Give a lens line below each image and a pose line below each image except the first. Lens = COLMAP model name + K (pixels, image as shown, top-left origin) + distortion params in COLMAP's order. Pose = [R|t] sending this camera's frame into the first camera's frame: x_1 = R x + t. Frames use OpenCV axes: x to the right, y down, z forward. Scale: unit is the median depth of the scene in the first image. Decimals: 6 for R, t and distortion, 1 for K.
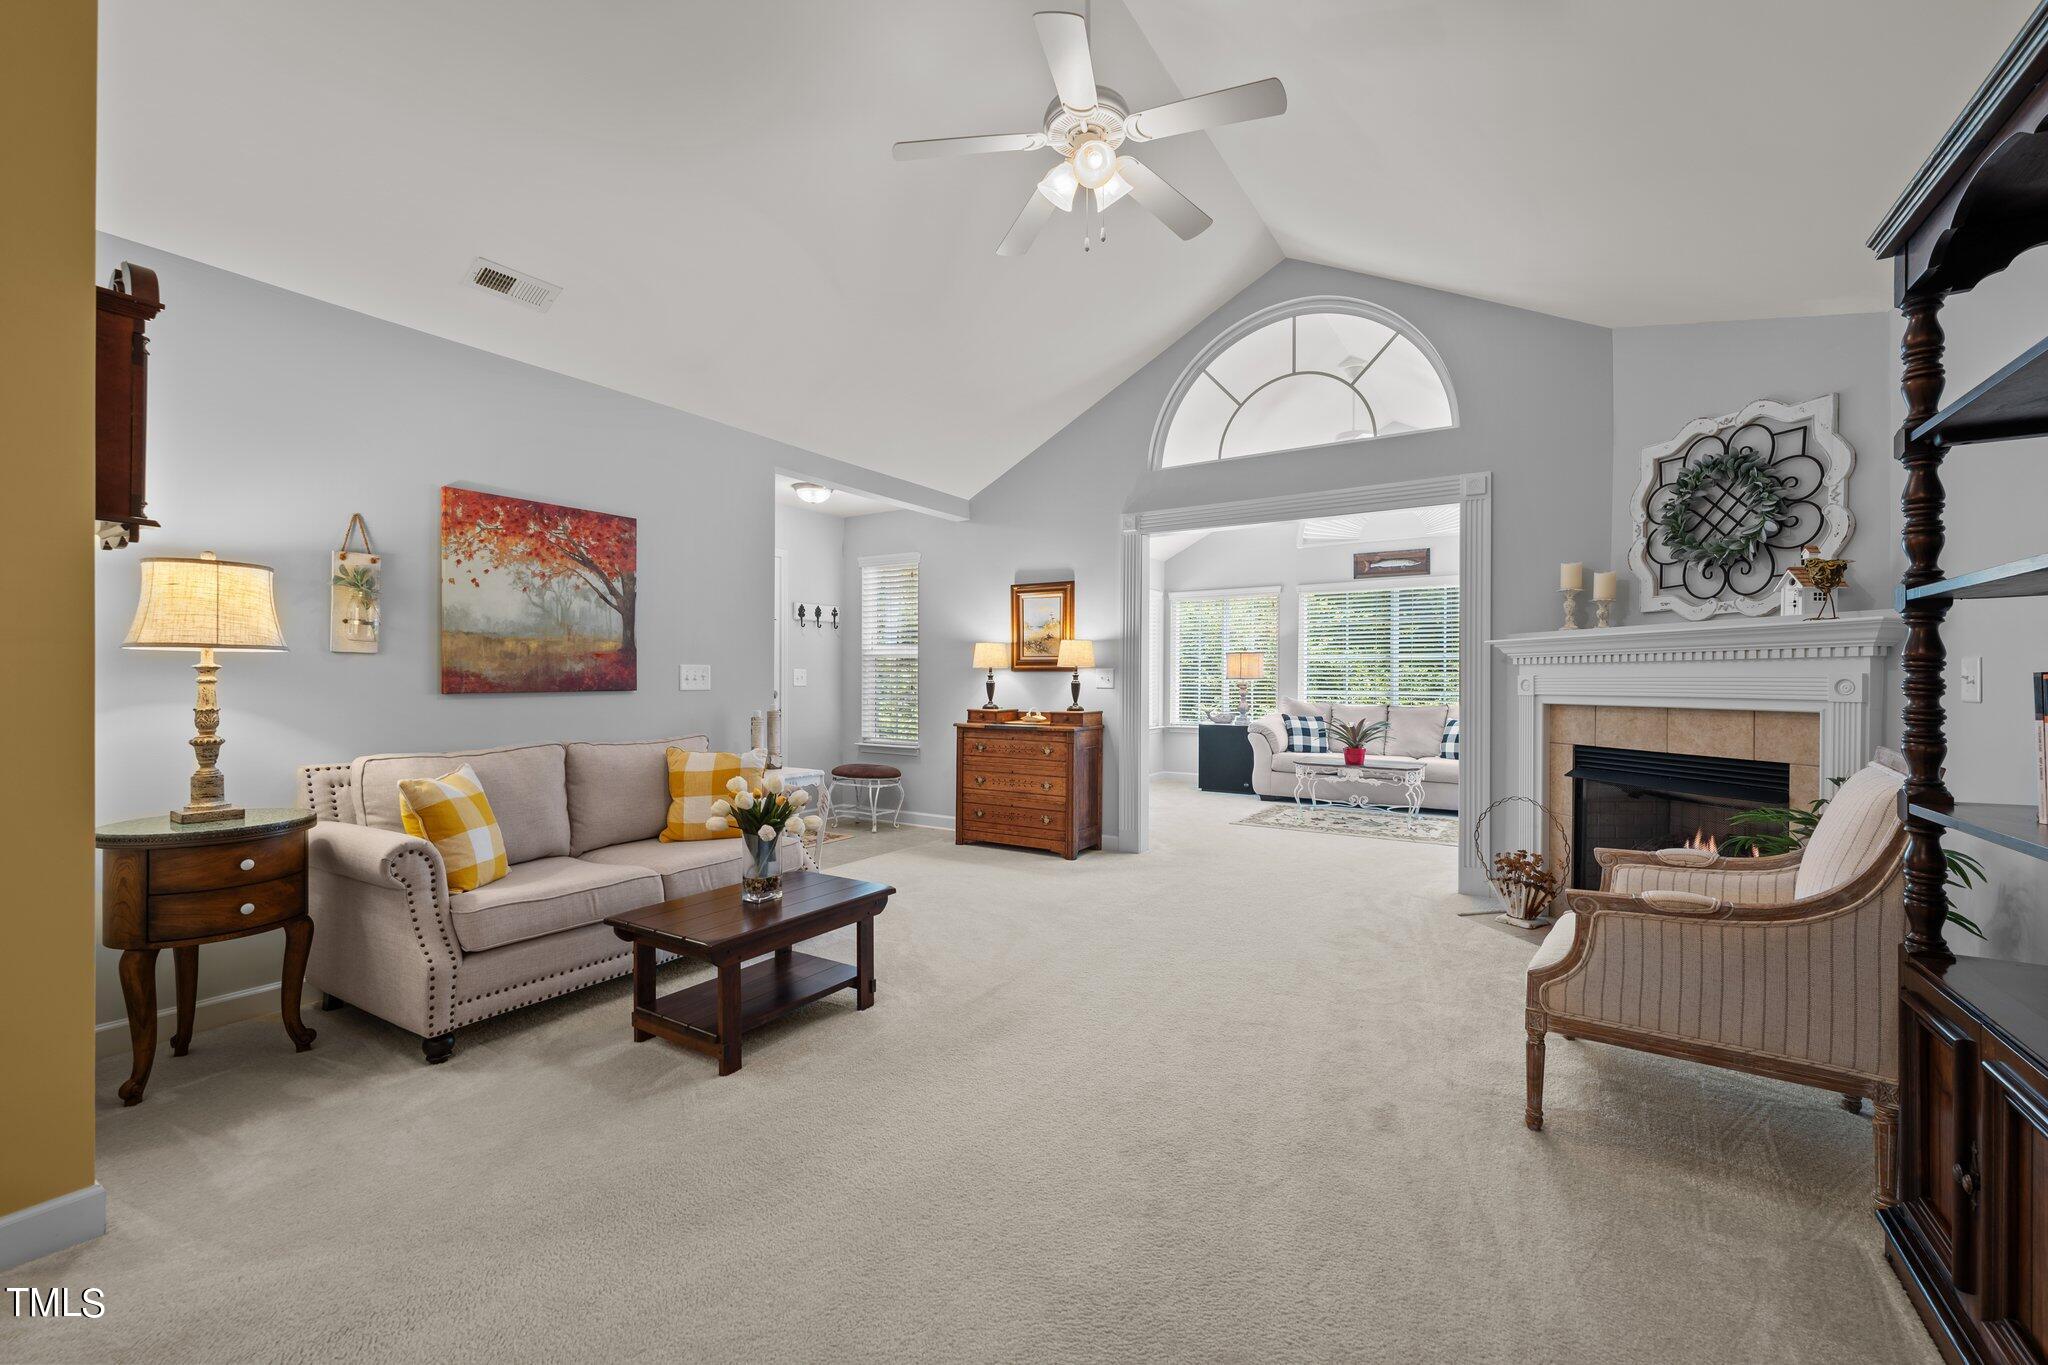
lens RADIAL K [[844.9, 0, 1027.1], [0, 844.9, 680.8], [0, 0, 1]] dist [0.000744, -0.000632]
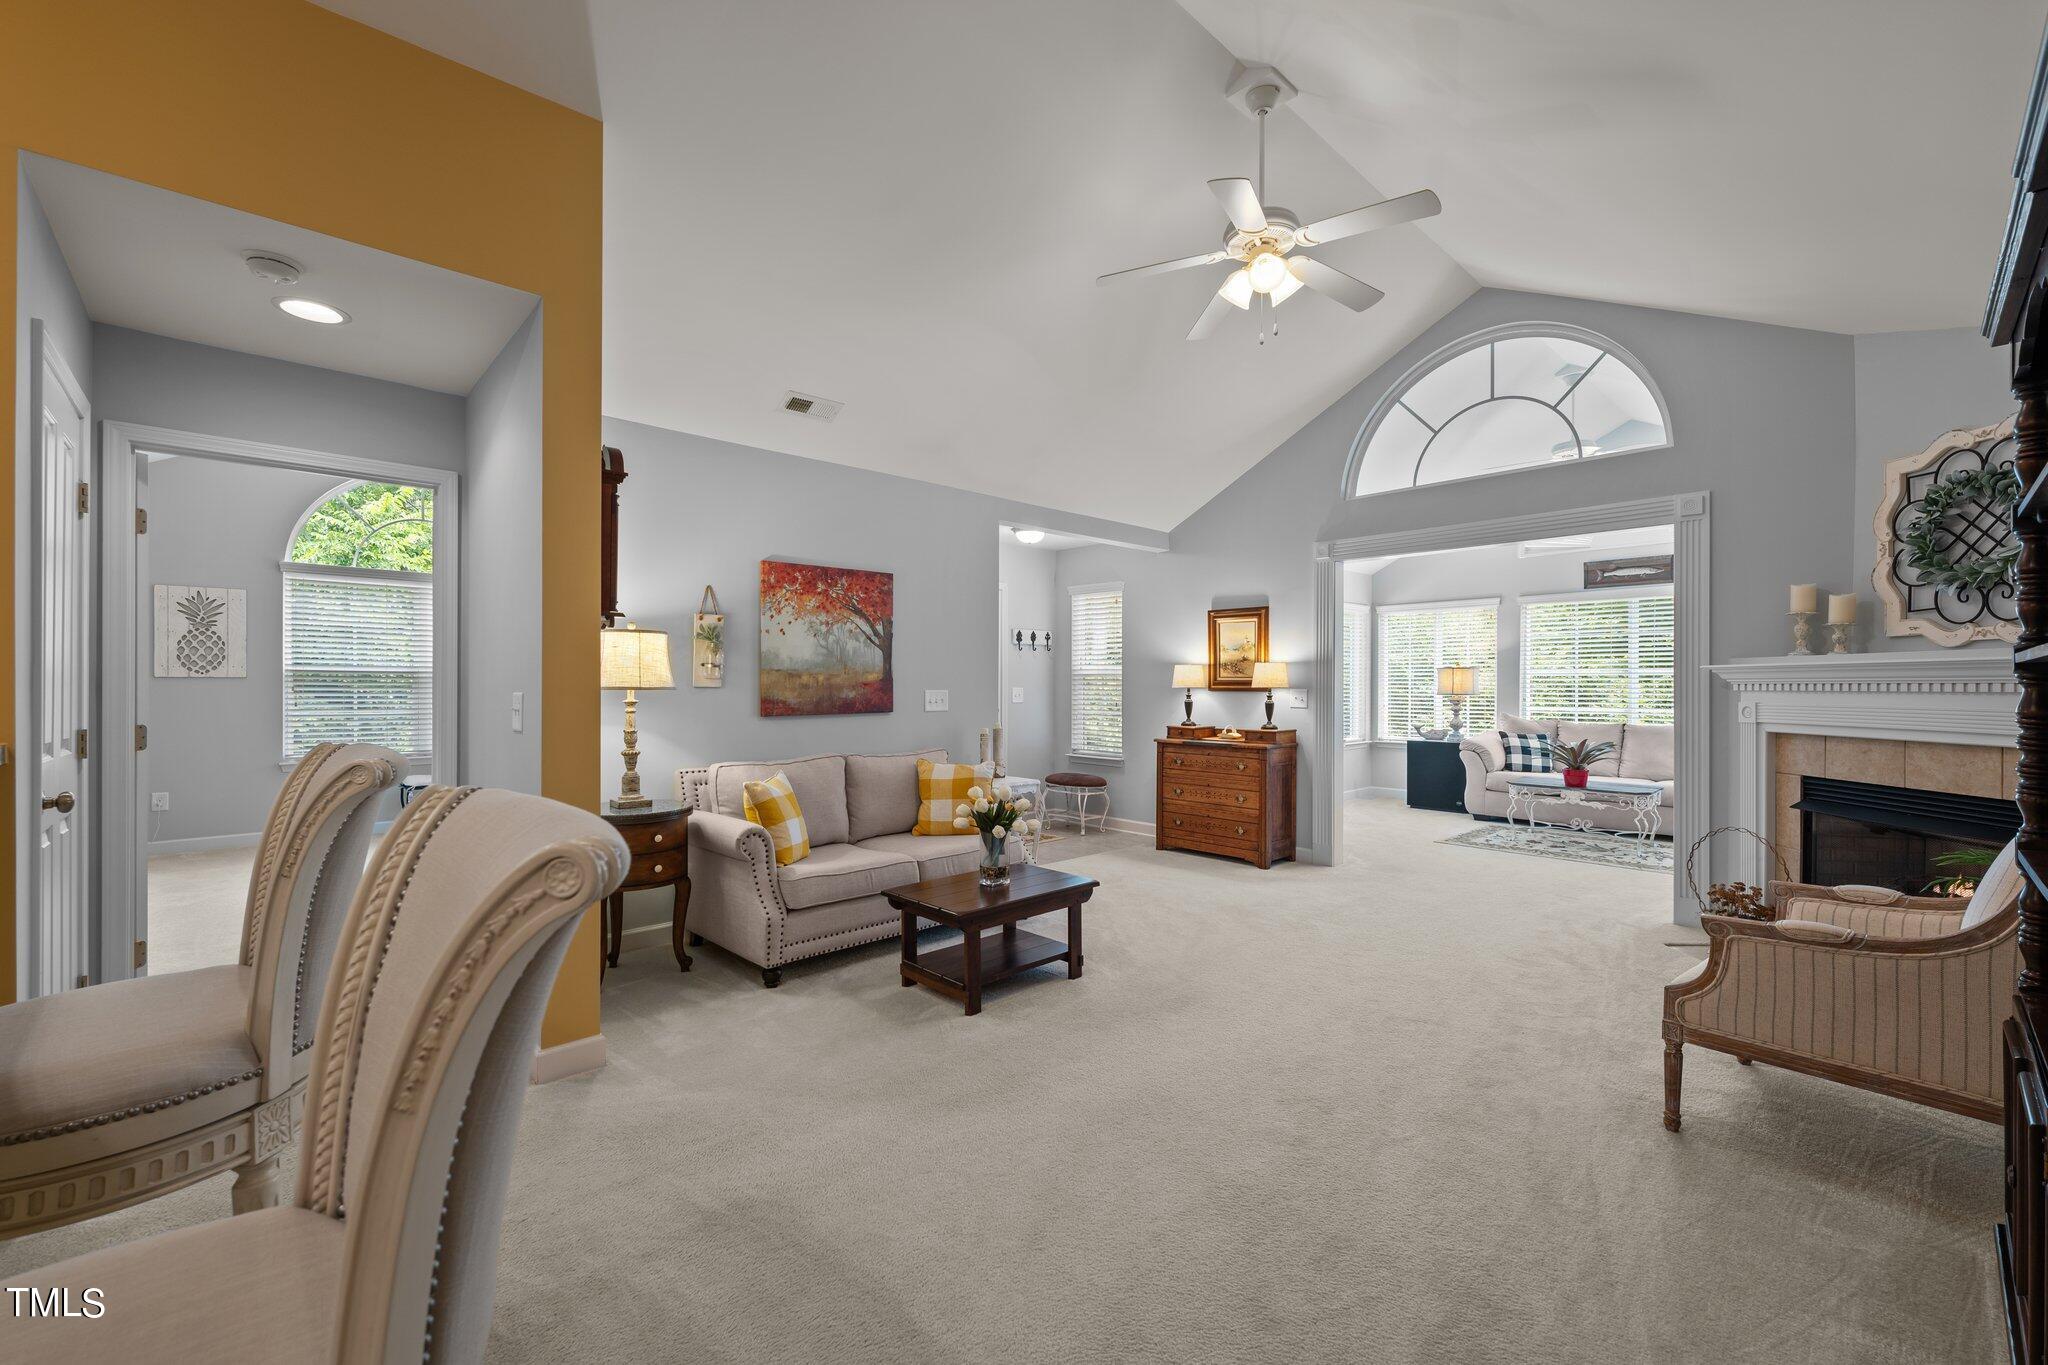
lens RADIAL K [[844.9, 0, 1021.9], [0, 844.9, 684.2], [0, 0, 1]] dist [0.000744, -0.000632]
pose [[0.968319, -0.001010, -0.249713, 0.021763], [0.000539, 0.999998, -0.001953, -0.019700], [0.249714, 0.001756, 0.968318, -0.110952]]
